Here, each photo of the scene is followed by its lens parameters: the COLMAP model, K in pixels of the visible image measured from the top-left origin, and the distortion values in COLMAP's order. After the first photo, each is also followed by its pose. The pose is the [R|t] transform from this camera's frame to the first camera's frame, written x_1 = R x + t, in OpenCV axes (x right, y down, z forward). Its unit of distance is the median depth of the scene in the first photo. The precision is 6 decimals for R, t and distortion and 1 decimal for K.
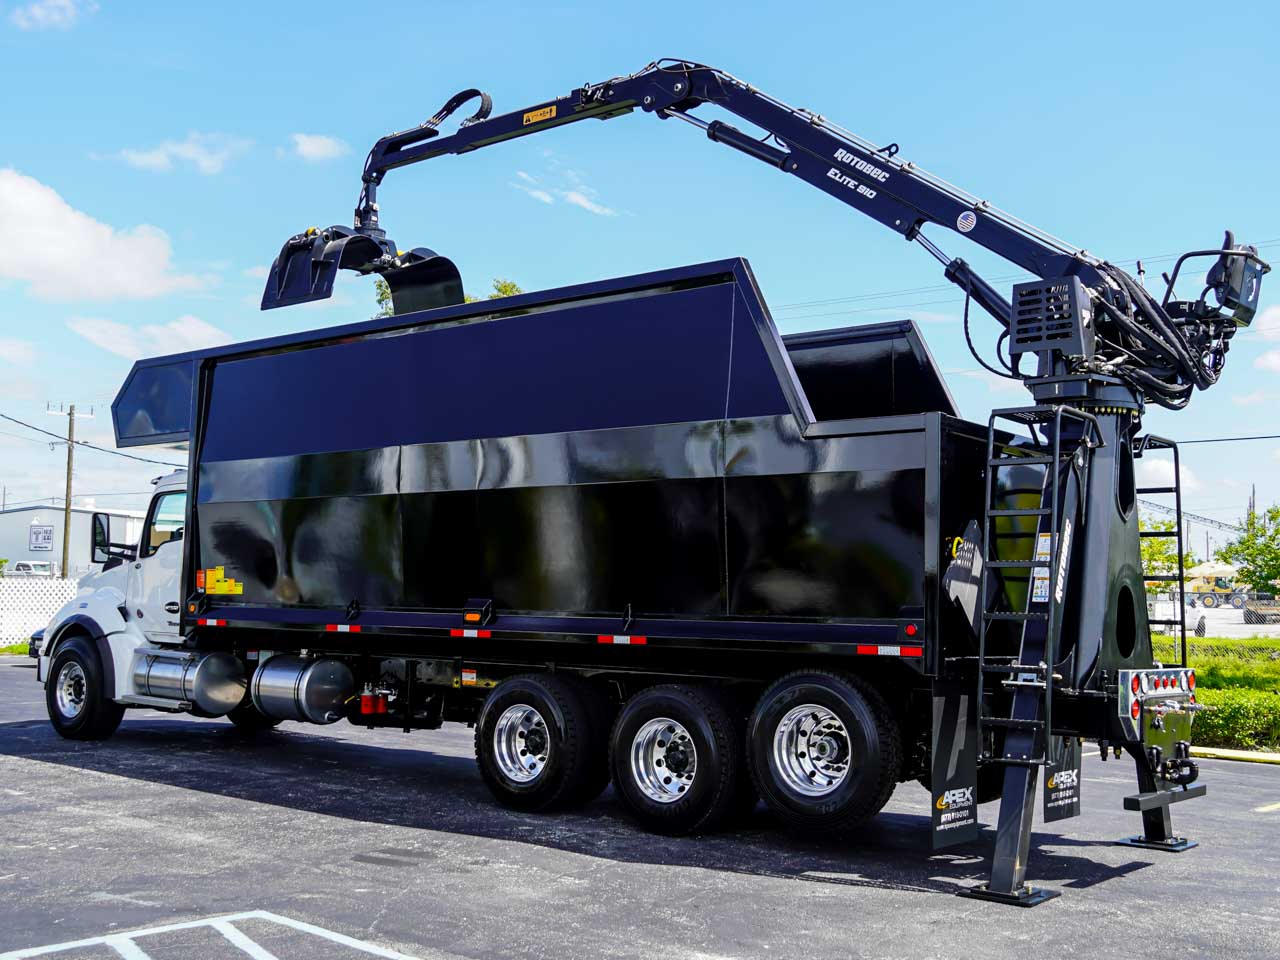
lens RADIAL K [[1422.7, 0, 640.0], [0, 1422.7, 480.0], [0, 0, 1]] dist [0.027049, 0.025593]
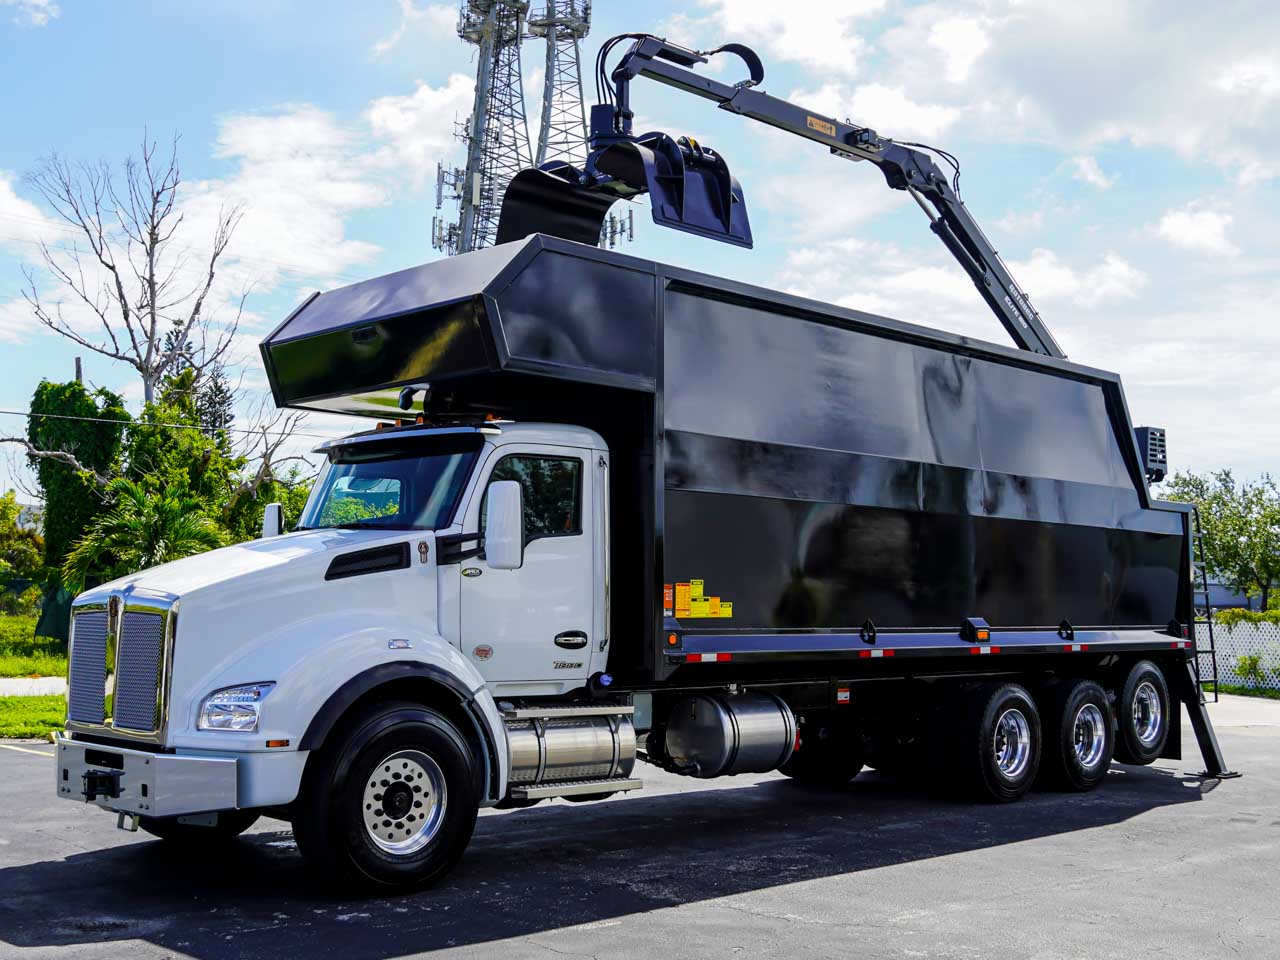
lens RADIAL K [[1602.3, 0, 640.0], [0, 1602.3, 480.0], [0, 0, 1]] dist [-0.094628, 0.011910]
pose [[0.069097, 0.060036, 0.995802, -1.129978], [-0.094485, 0.994094, -0.053376, 0.057301], [-0.993125, -0.090400, 0.074361, 0.989137]]
